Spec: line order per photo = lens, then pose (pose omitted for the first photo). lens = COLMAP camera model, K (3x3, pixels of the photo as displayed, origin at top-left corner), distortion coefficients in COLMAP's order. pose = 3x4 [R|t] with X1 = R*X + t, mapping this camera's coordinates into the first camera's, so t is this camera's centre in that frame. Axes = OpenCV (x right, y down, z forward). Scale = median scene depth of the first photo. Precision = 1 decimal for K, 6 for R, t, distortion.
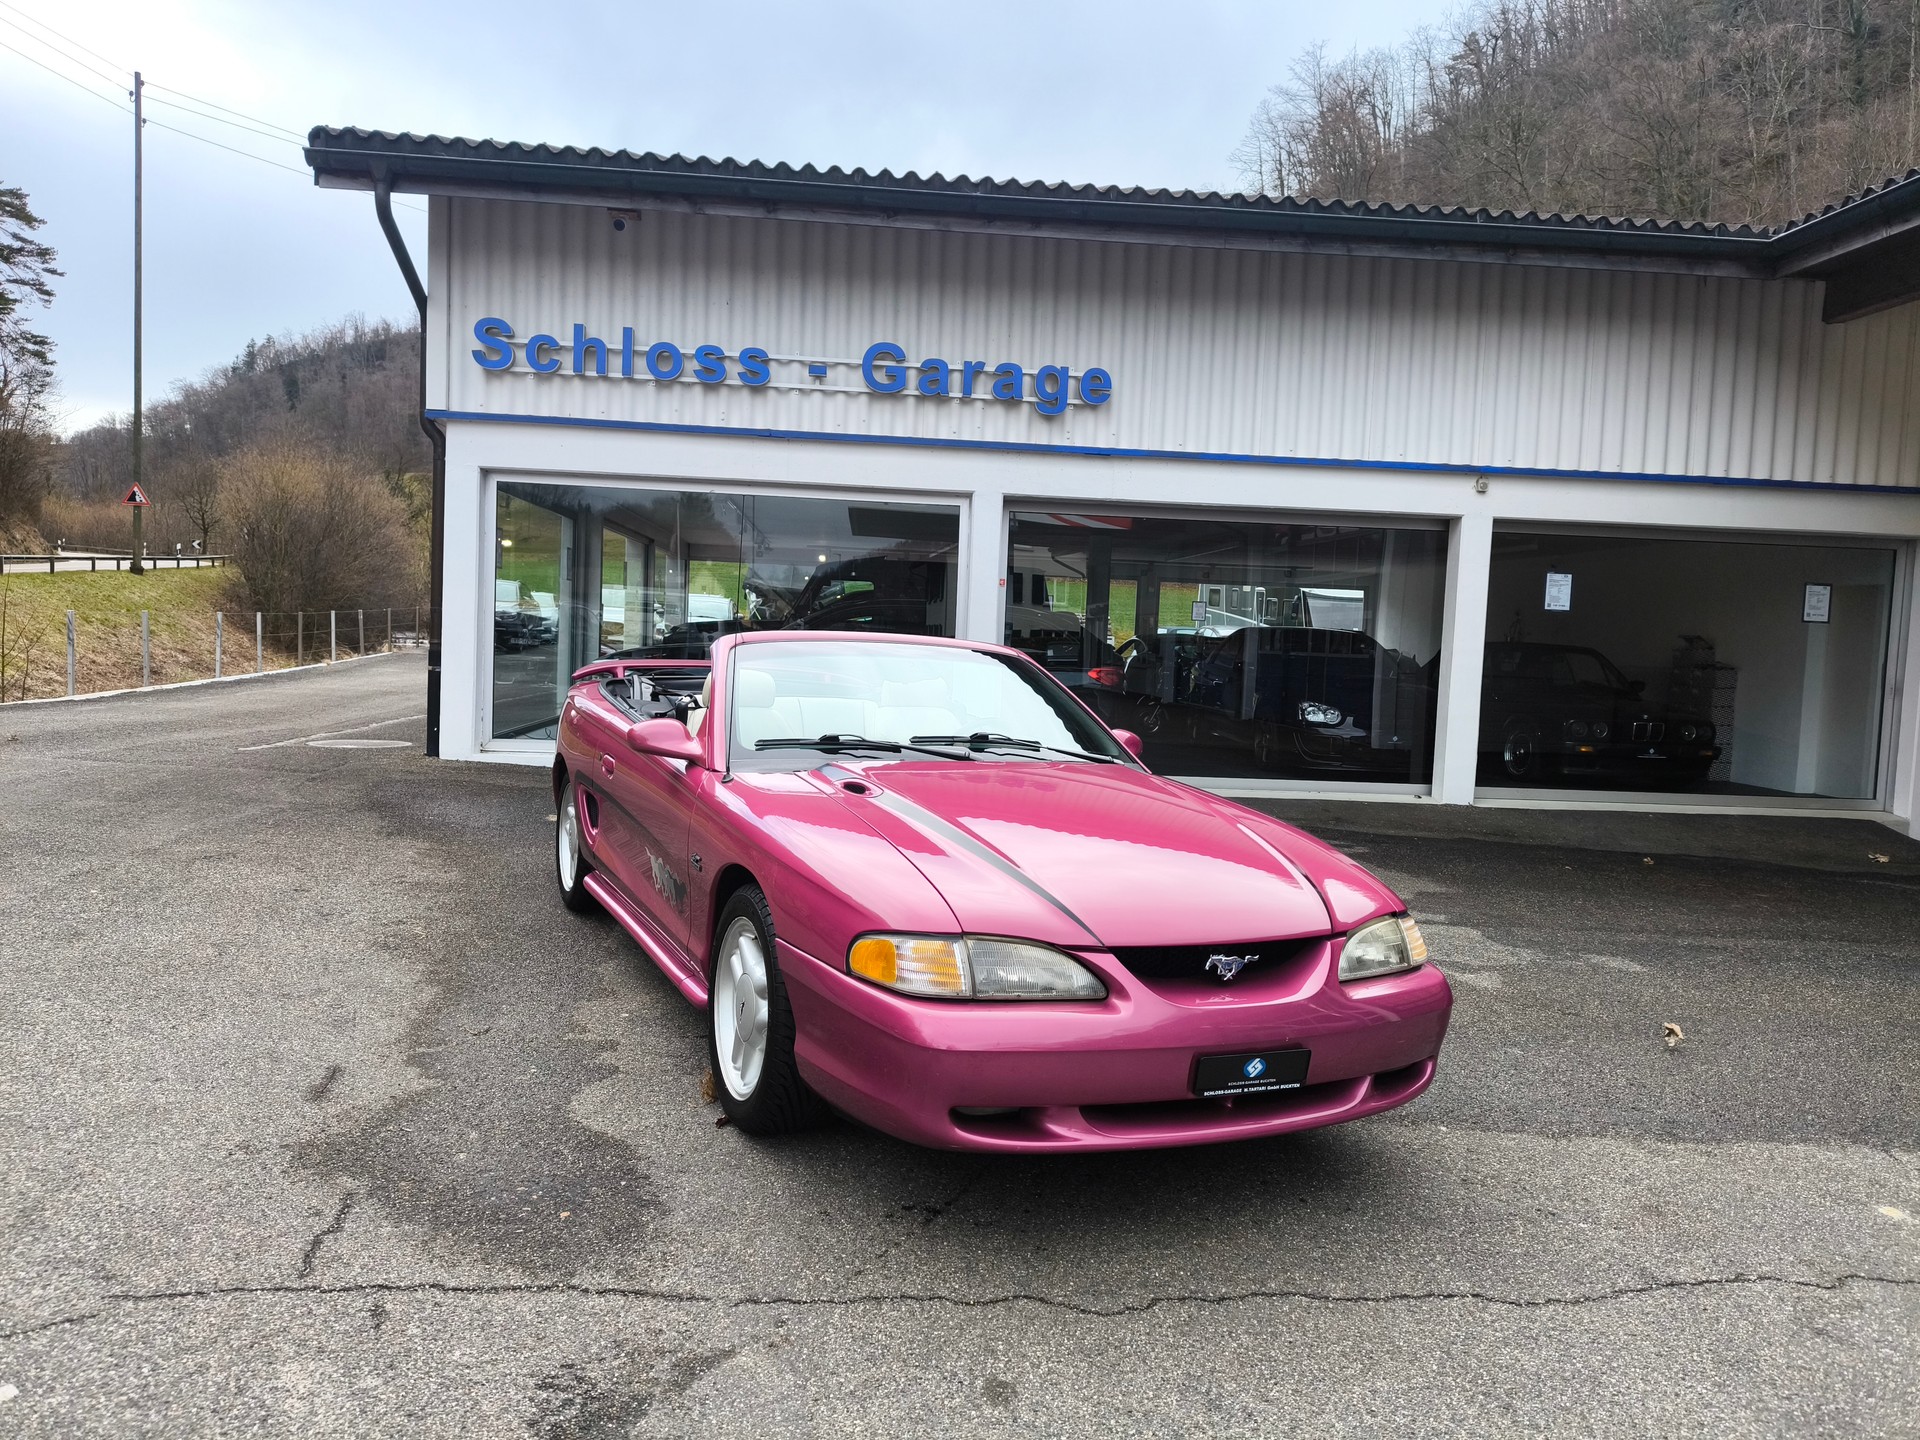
lens RADIAL K [[1333.9, 0, 962.8], [0, 1333.9, 719.2], [0, 0, 1]] dist [0.052055, -0.041858]
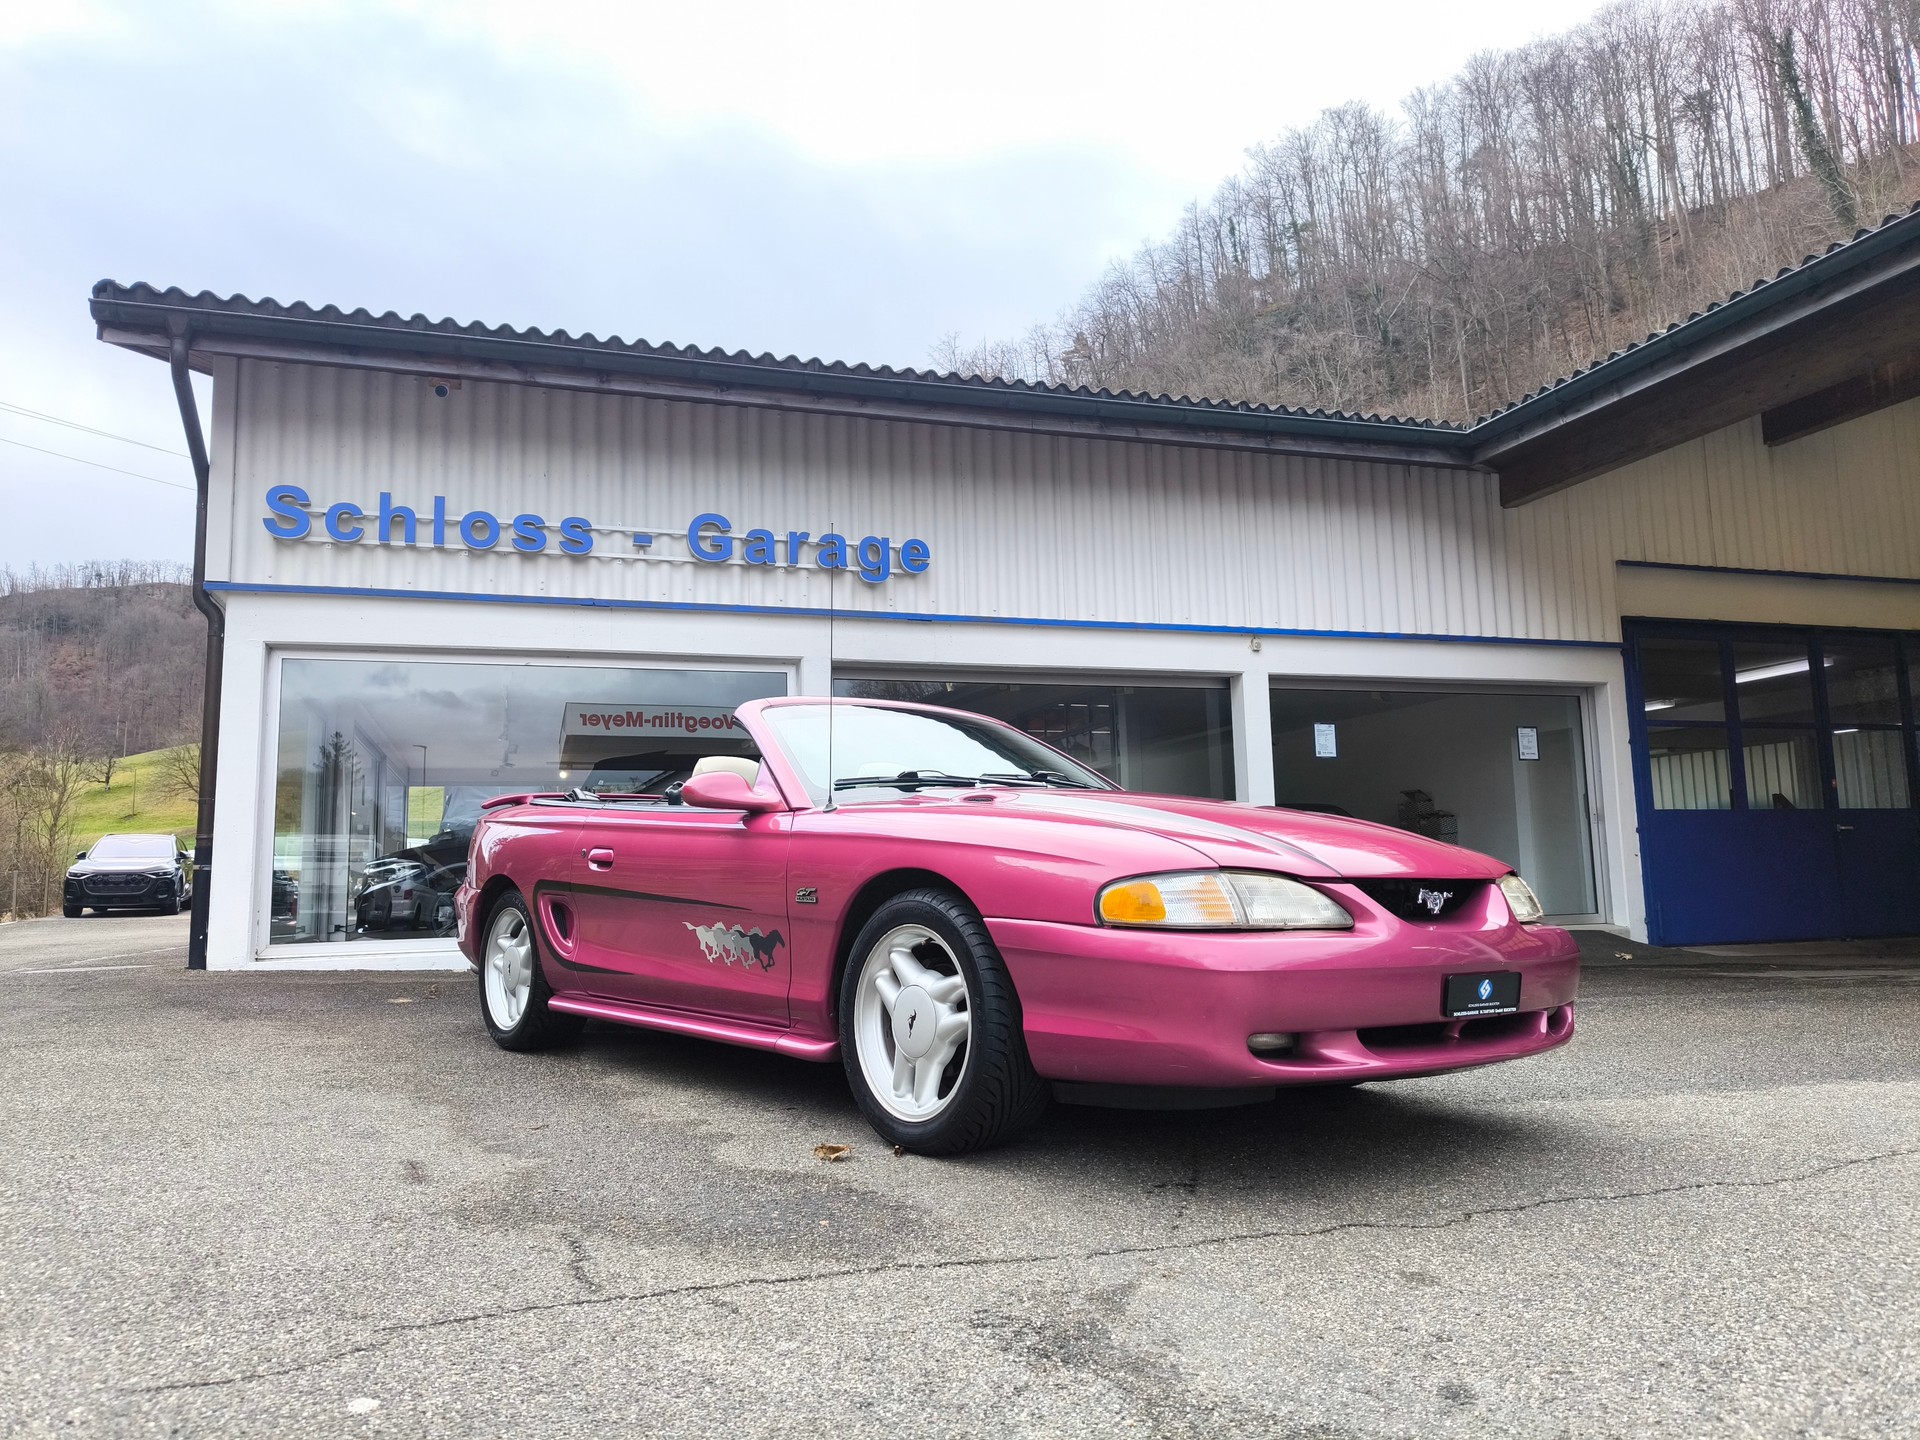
lens RADIAL K [[1333.9, 0, 962.8], [0, 1333.9, 719.2], [0, 0, 1]] dist [0.052055, -0.041858]
pose [[0.969257, -0.034496, 0.243620, -0.124215], [0.078573, 0.981676, -0.173607, 0.061182], [-0.233167, 0.187412, 0.954207, 0.021366]]
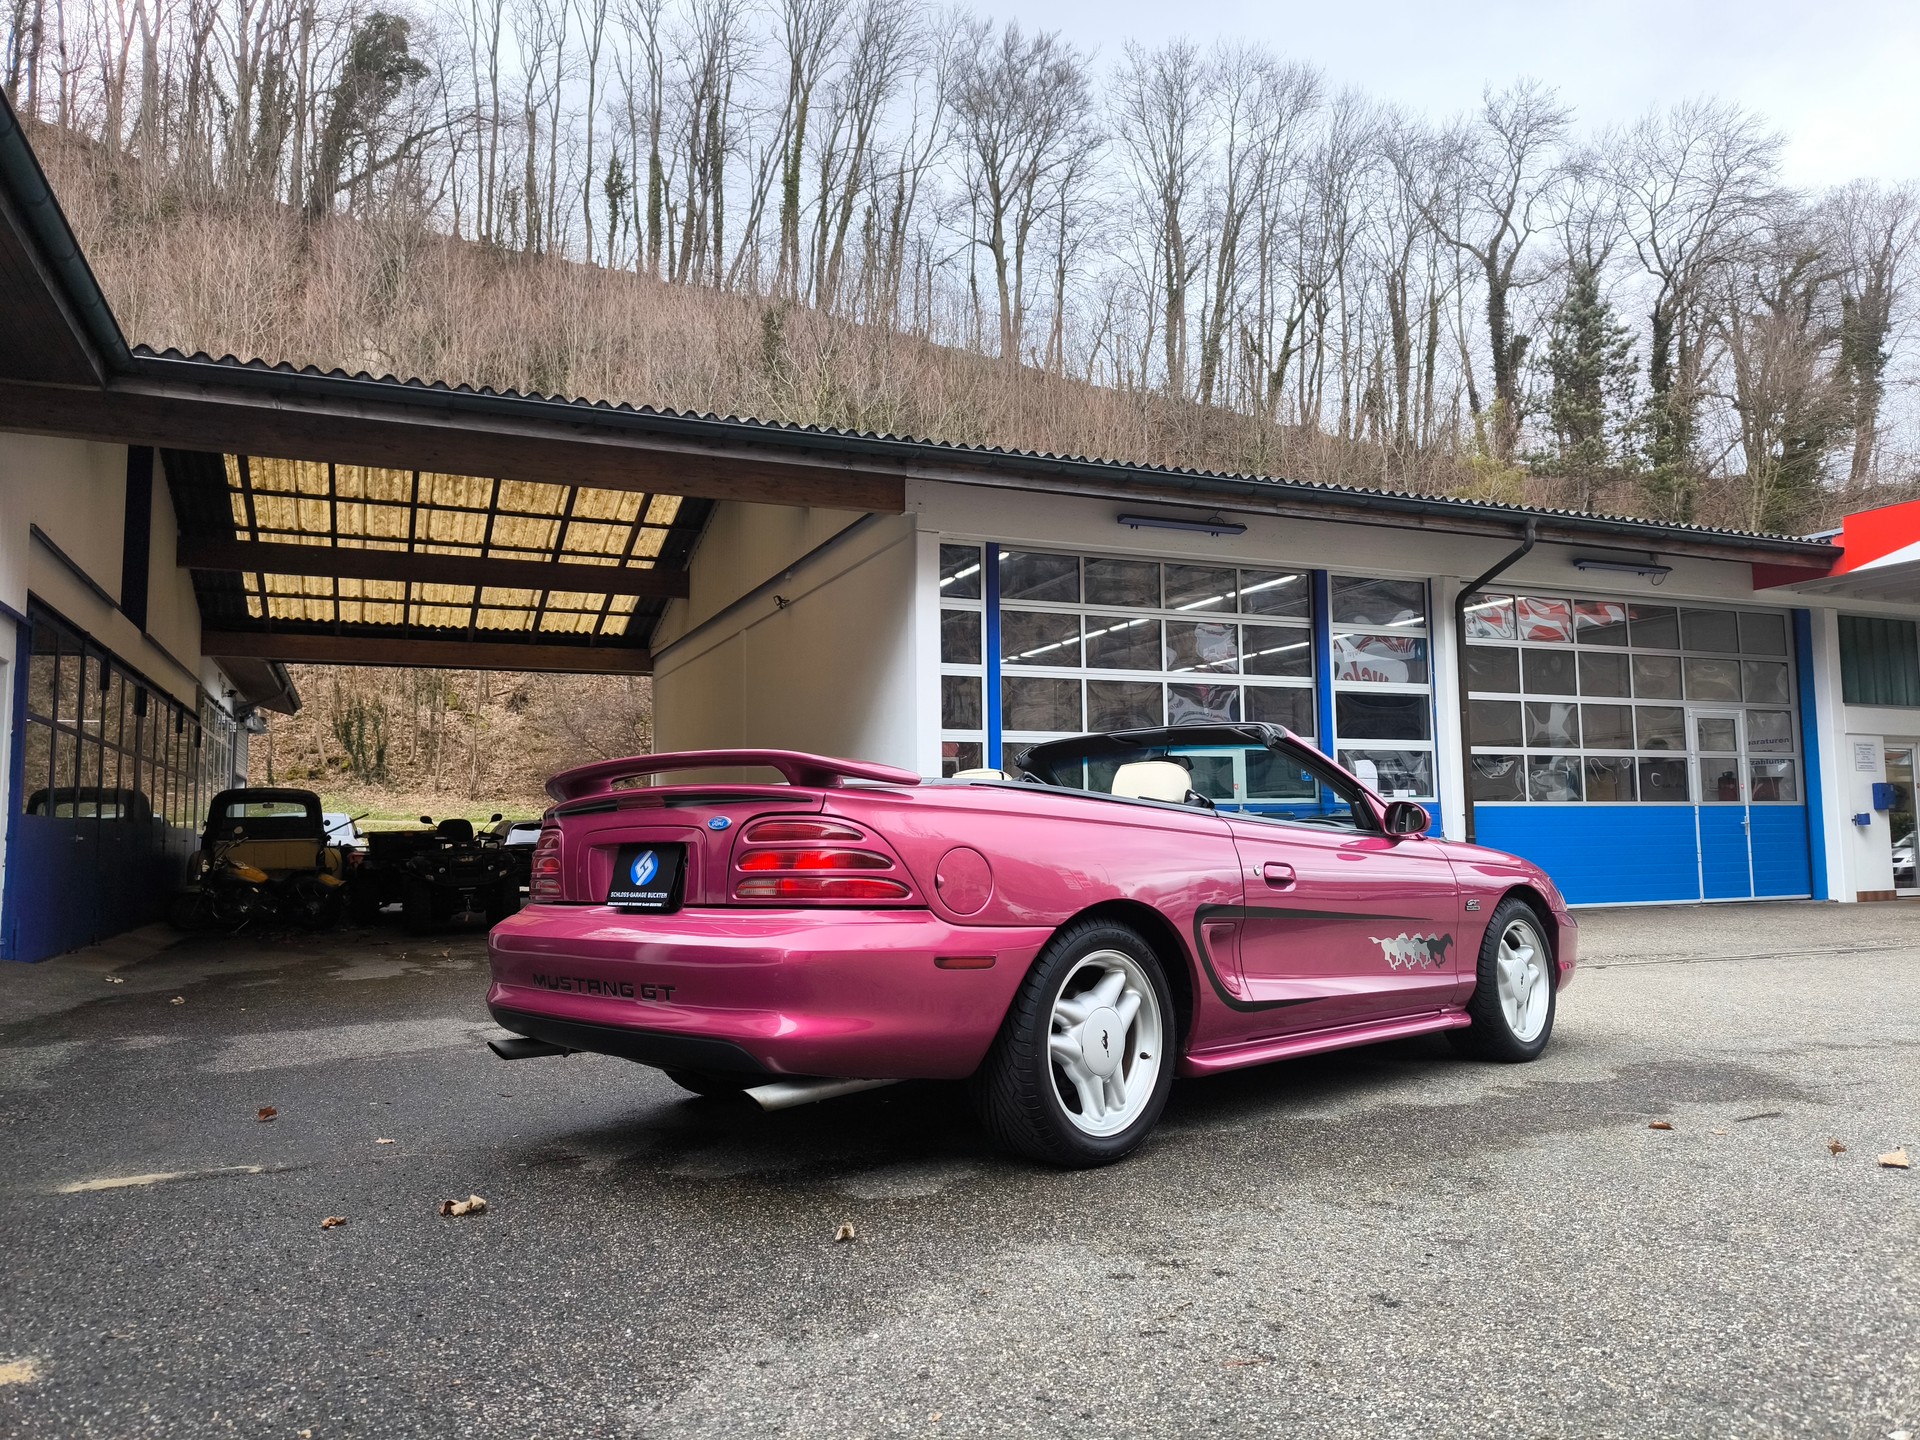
lens RADIAL K [[1333.9, 0, 962.8], [0, 1333.9, 719.2], [0, 0, 1]] dist [0.052055, -0.041858]
pose [[-0.326626, 0.047366, 0.943966, -0.493140], [0.058896, 0.997822, -0.029690, -0.023959], [-0.943317, 0.045899, -0.328704, 0.732544]]
